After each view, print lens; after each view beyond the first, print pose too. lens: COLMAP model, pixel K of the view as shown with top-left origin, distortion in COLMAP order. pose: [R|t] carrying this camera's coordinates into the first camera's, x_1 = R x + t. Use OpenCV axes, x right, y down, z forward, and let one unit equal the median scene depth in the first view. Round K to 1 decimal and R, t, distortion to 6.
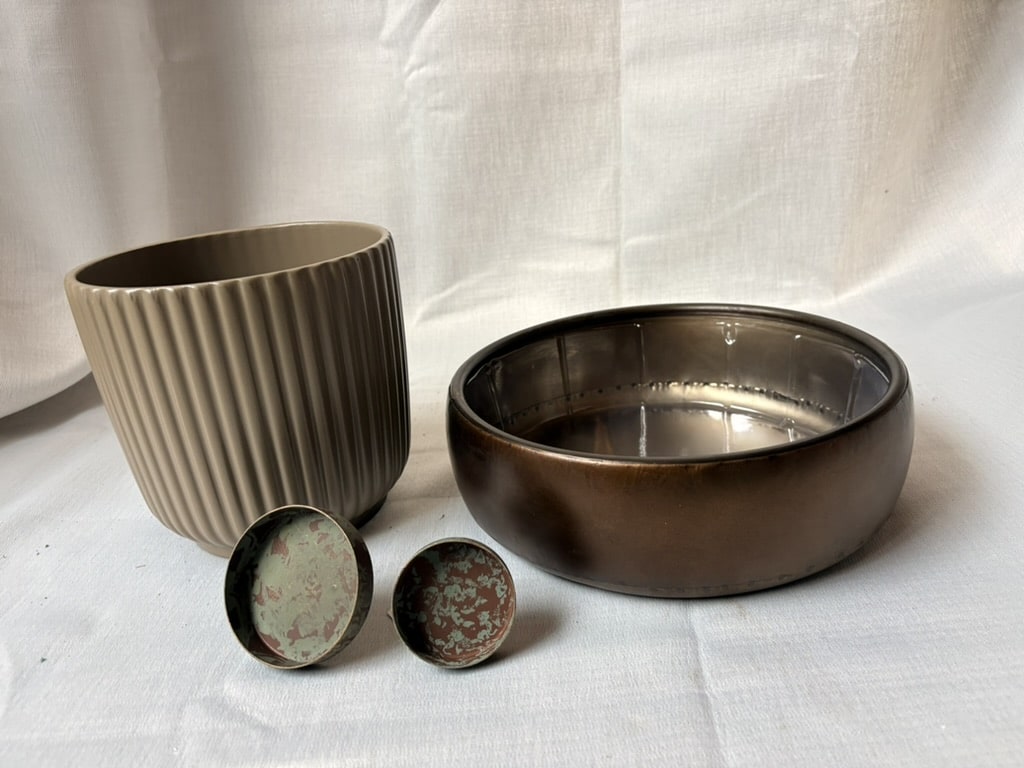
lens RADIAL K [[803.8, 0, 547.9], [0, 803.8, 383.6], [0, 0, 1]] dist [-0.011394, -0.008081]
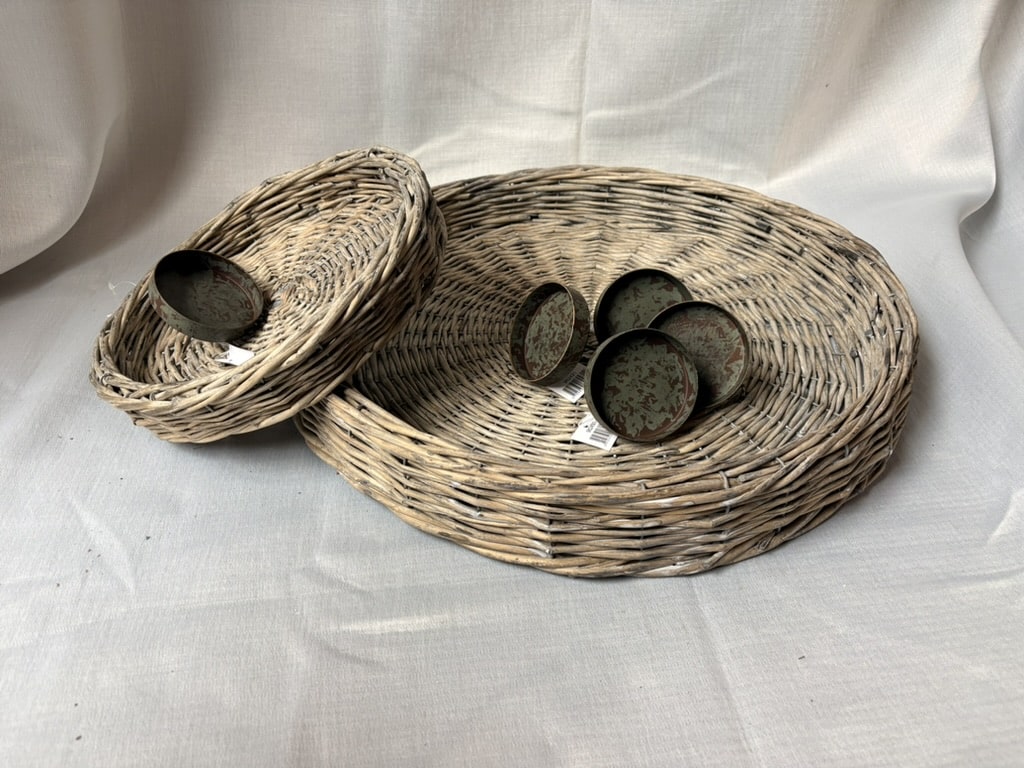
lens RADIAL K [[795.5, 0, 544.0], [0, 795.5, 384.3], [0, 0, 1]] dist [-0.006564, -0.002707]
pose [[0.987379, 0.018042, 0.157342, -0.120600], [-0.061107, 0.959958, 0.273397, -0.122795], [-0.146109, -0.279561, 0.948946, -0.085189]]
